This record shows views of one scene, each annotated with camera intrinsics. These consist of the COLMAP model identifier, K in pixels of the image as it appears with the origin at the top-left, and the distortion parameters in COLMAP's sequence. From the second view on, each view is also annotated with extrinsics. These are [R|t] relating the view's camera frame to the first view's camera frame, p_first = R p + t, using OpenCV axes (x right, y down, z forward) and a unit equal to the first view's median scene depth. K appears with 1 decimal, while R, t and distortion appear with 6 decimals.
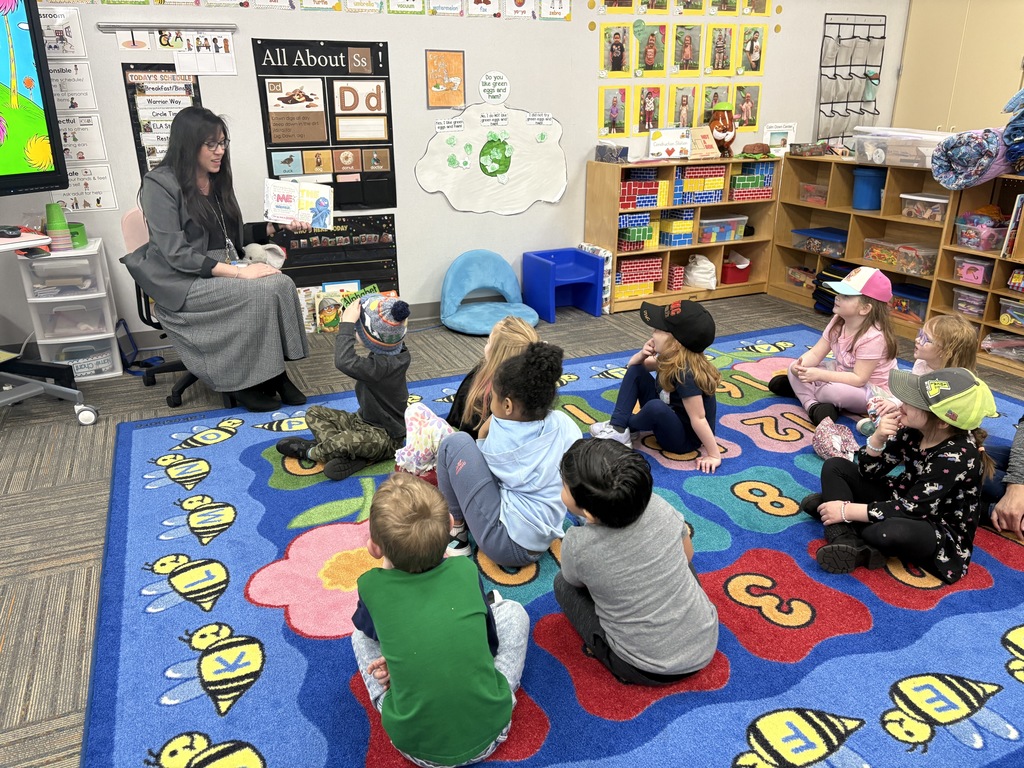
lens RADIAL K [[768.9, 0, 504.6], [0, 768.9, 386.6], [0, 0, 1]] dist [0.039020, -0.027782]
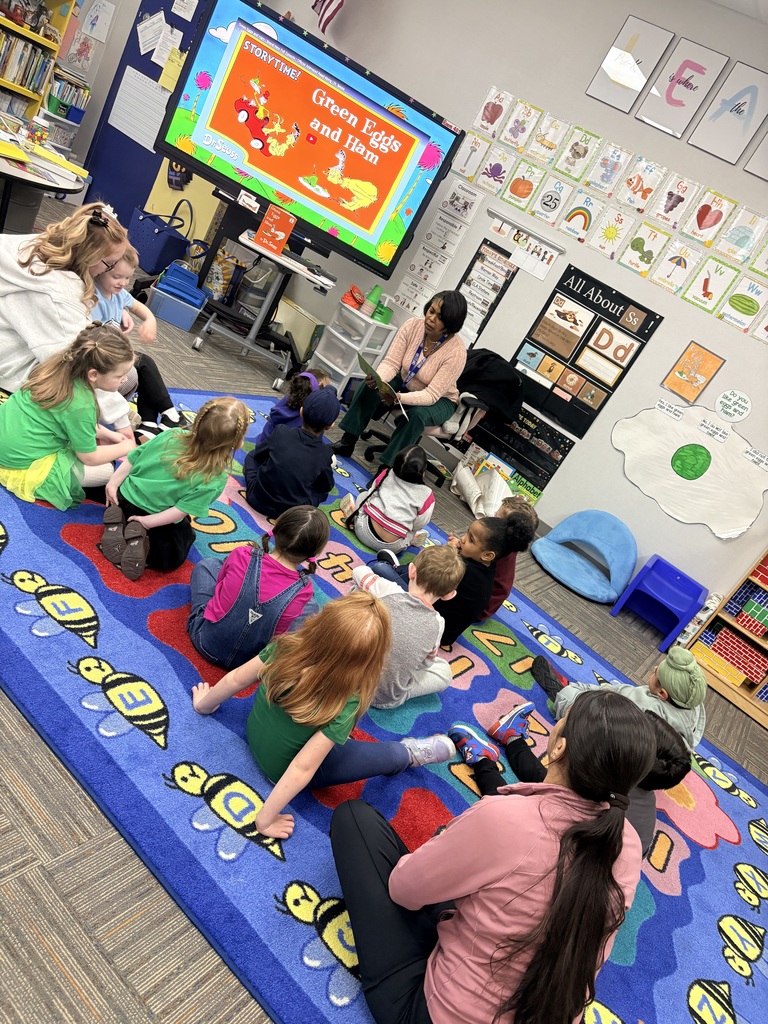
lens RADIAL K [[768.9, 0, 376.5], [0, 768.9, 511.0], [0, 0, 1]] dist [0.039020, -0.027782]
pose [[0.456753, 0.569415, -0.683479, 0.575158], [-0.713195, 0.693615, 0.101248, -0.068772], [0.531723, 0.441209, 0.722914, 0.096938]]
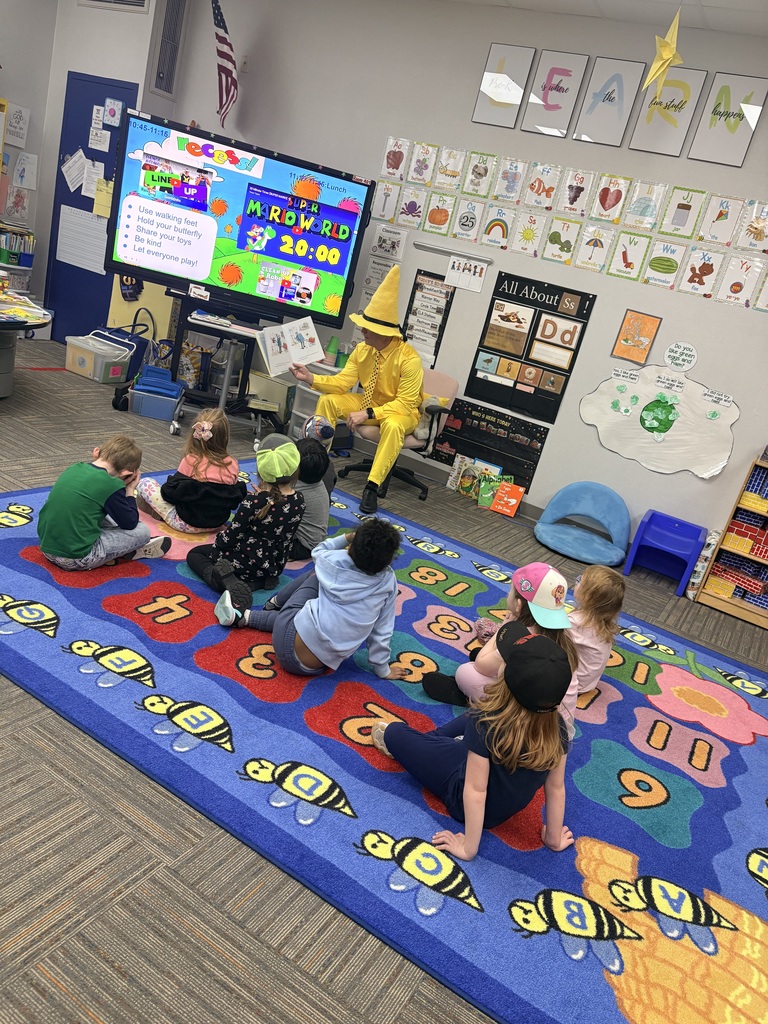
lens RADIAL K [[768.9, 0, 380.7], [0, 768.9, 508.7], [0, 0, 1]] dist [0.039020, -0.027782]
pose [[0.568805, 0.388650, -0.724853, 0.649618], [-0.511896, 0.857096, 0.057861, -0.059651], [0.643757, 0.338138, 0.686470, 0.074515]]
